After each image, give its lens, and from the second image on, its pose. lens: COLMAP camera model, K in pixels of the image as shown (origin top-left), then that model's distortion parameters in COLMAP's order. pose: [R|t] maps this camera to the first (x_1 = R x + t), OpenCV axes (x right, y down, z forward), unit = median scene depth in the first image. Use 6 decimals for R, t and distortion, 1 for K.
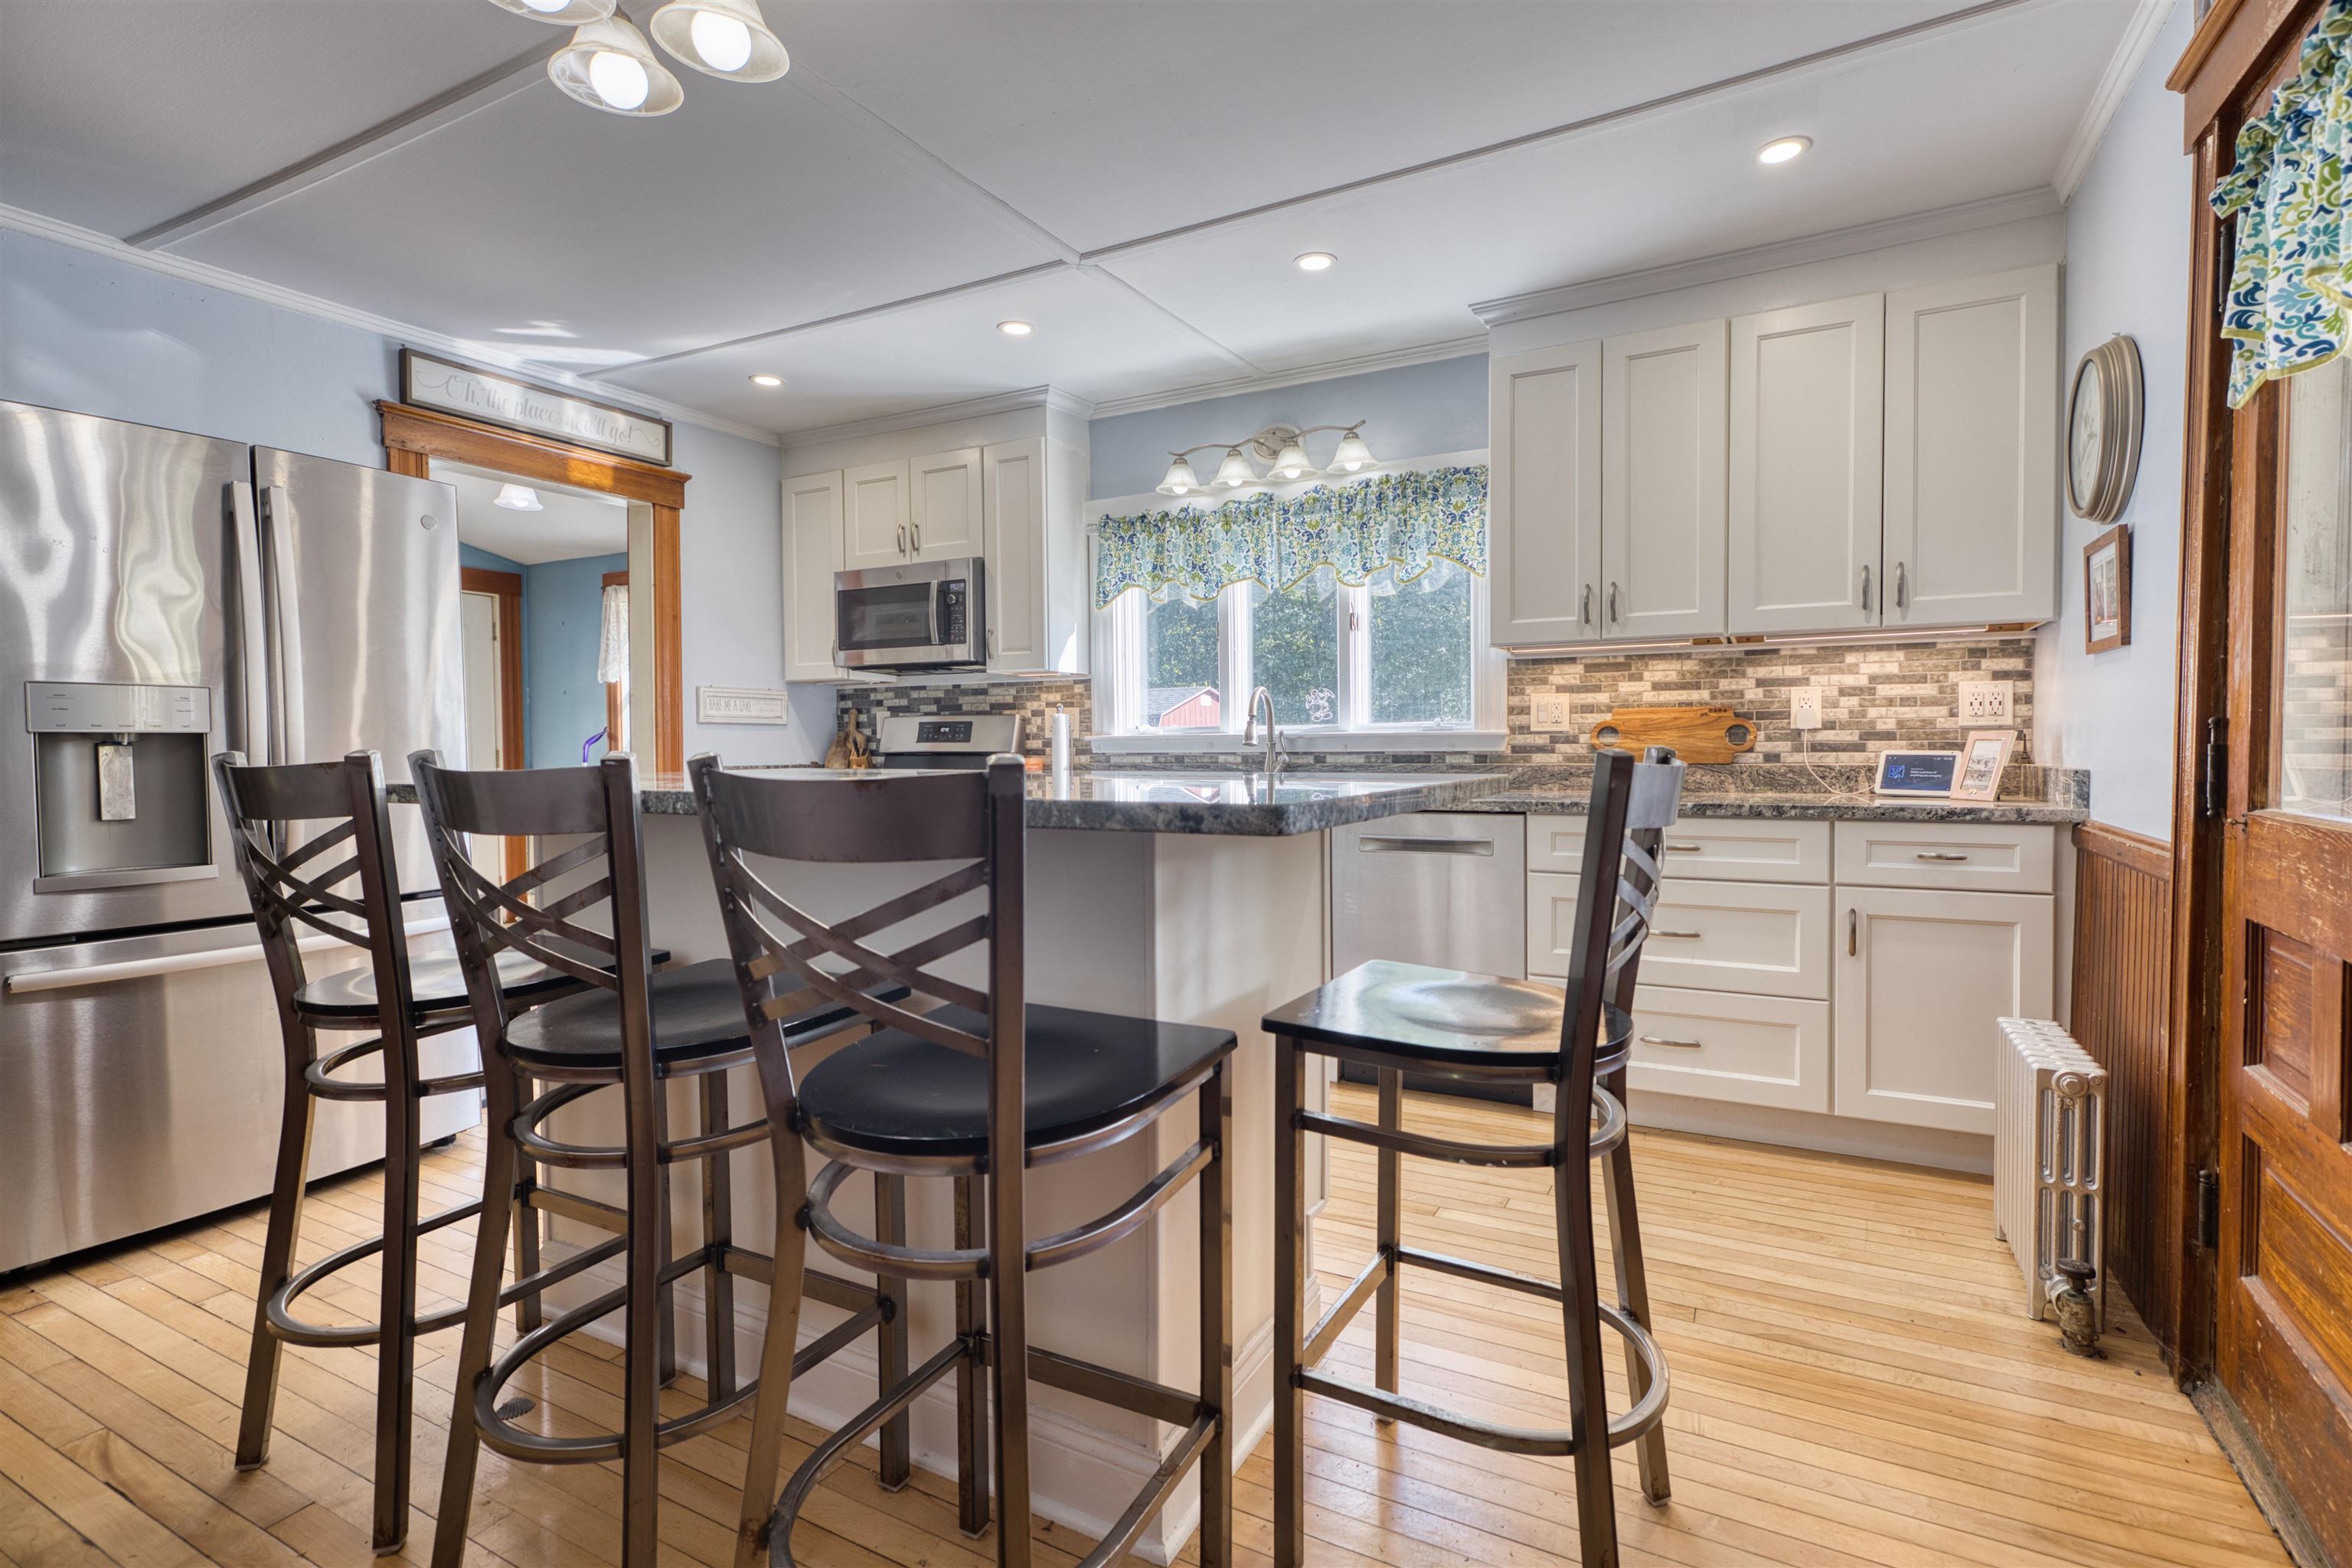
lens RADIAL K [[1066.0, 0, 1195.8], [0, 1066.0, 773.0], [0, 0, 1]] dist [0.000956, 0.001249]
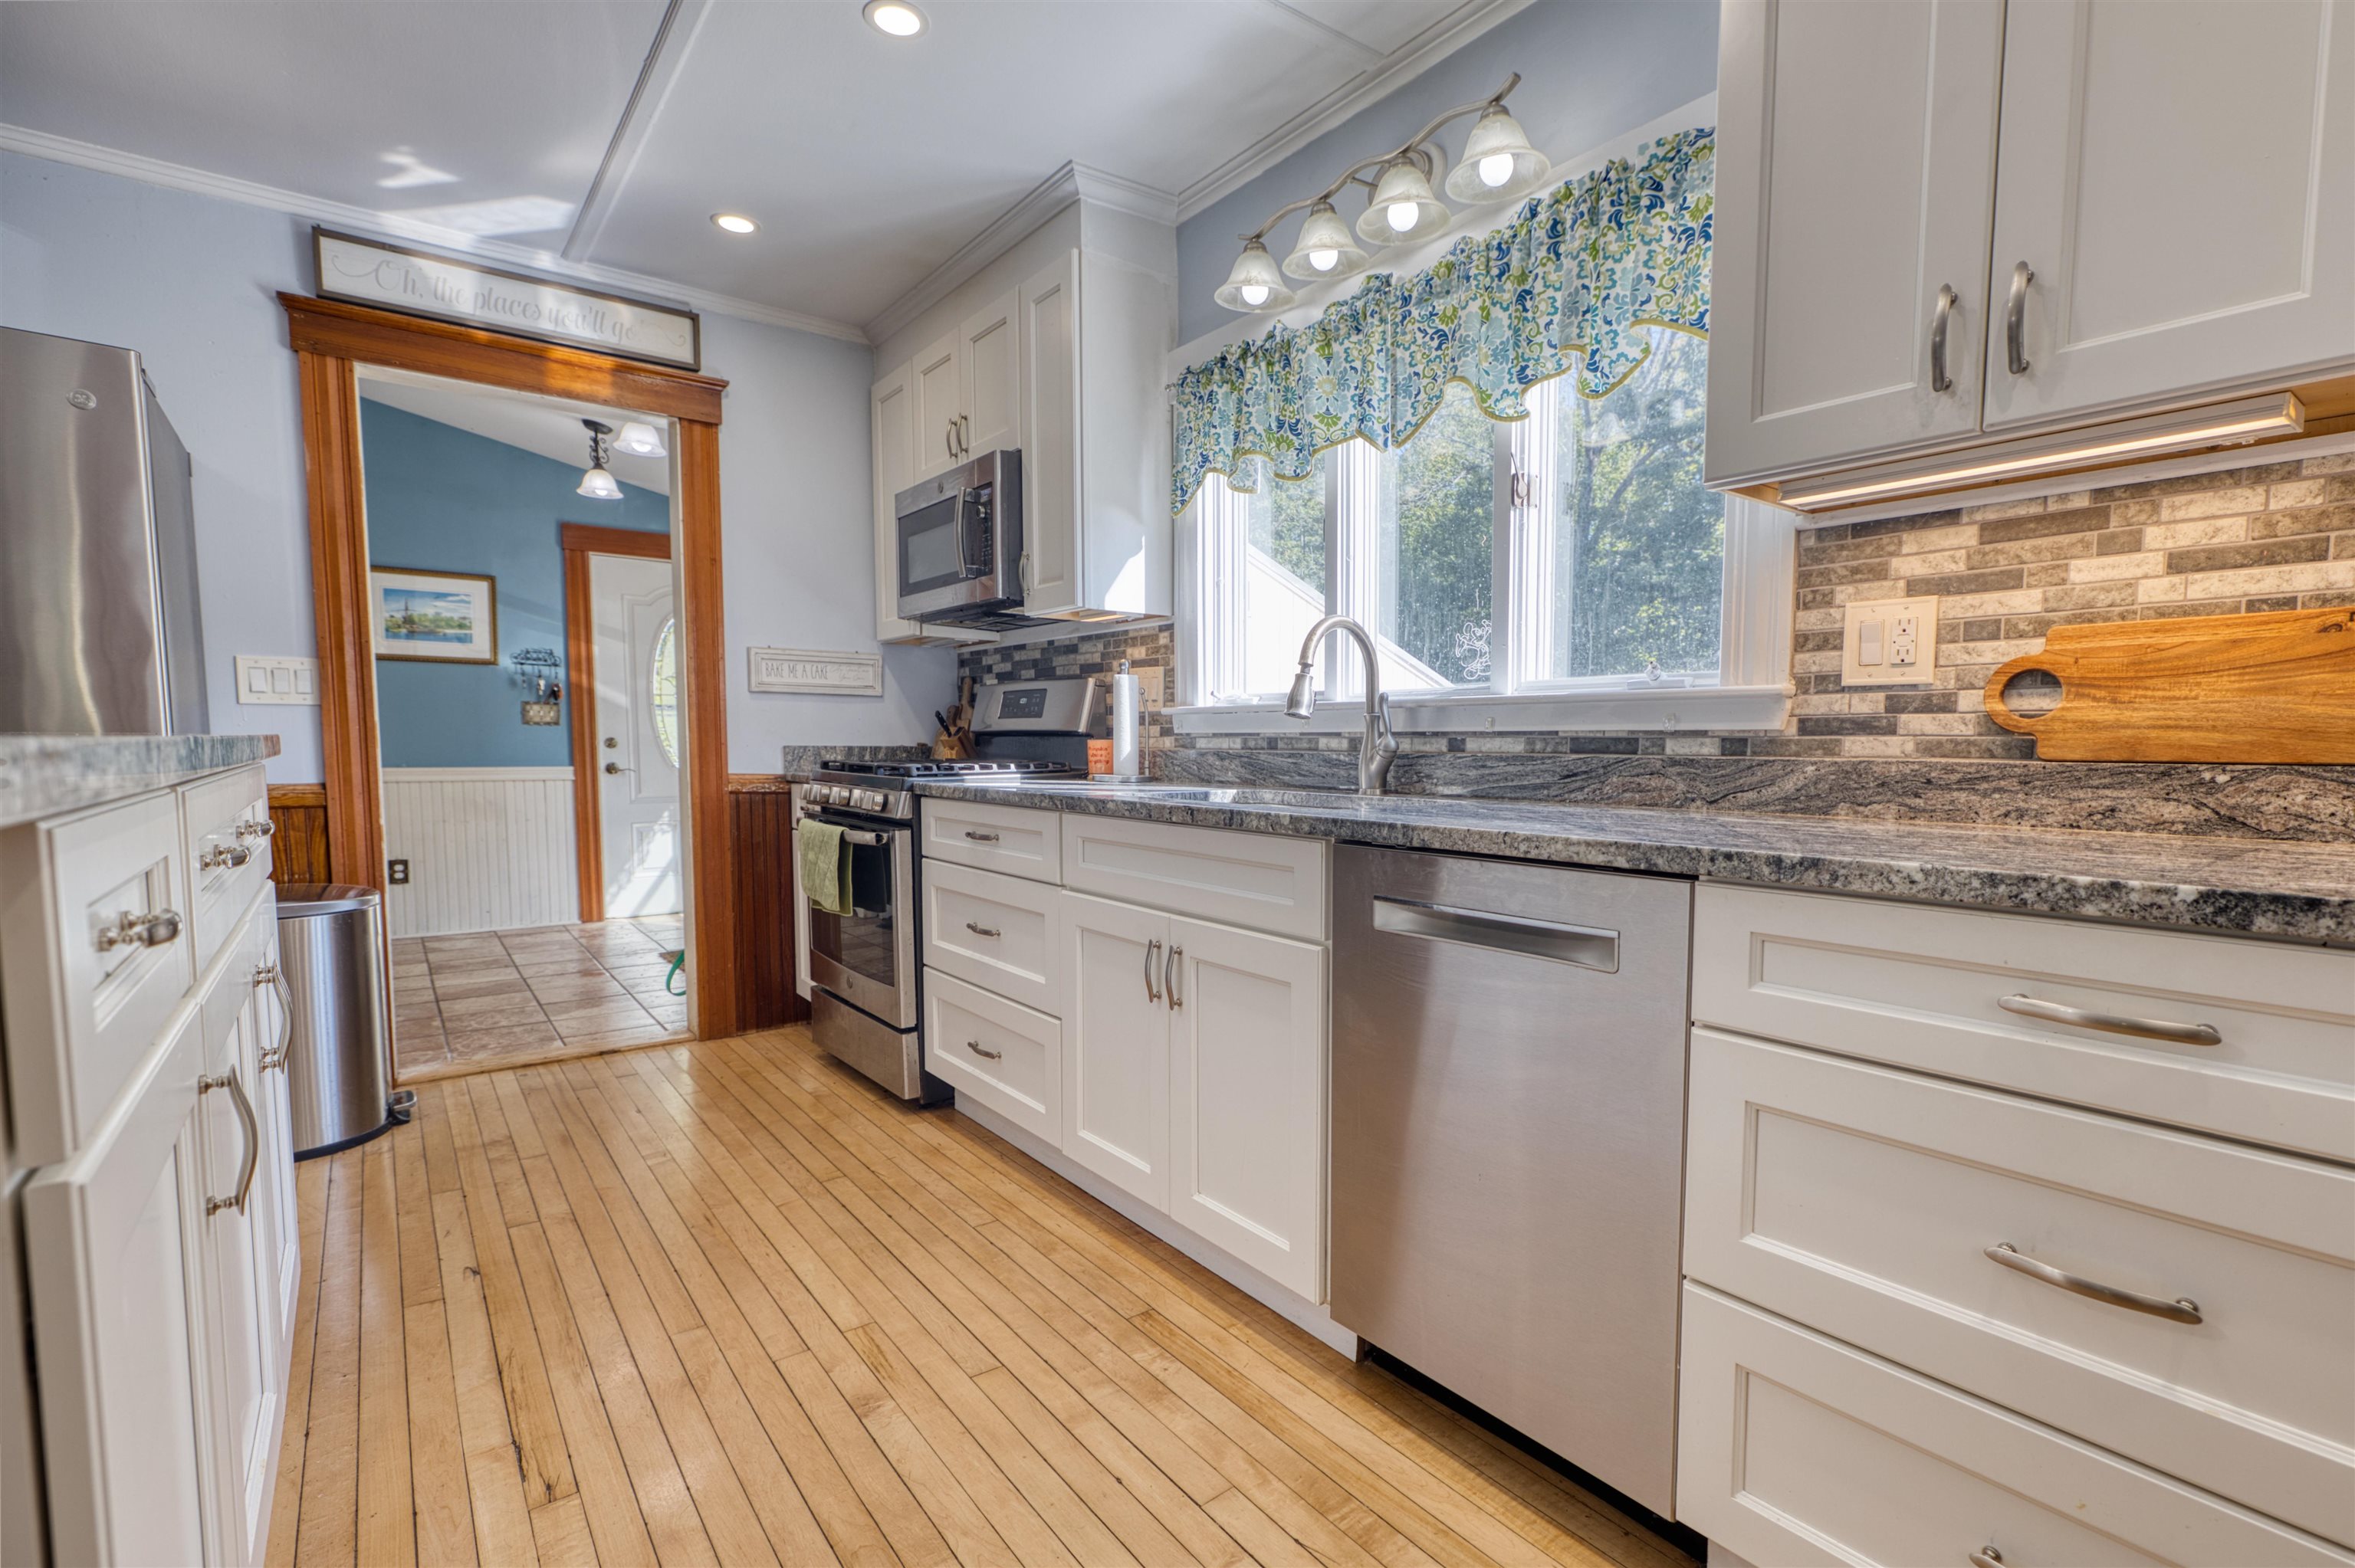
lens RADIAL K [[1067.2, 0, 1260.4], [0, 1067.2, 818.7], [0, 0, 1]] dist [0.000956, 0.001249]
pose [[0.922964, 0.041005, -0.382695, 0.246410], [-0.023760, 0.998482, 0.049681, 0.000400], [0.384152, -0.036761, 0.922538, 0.455624]]
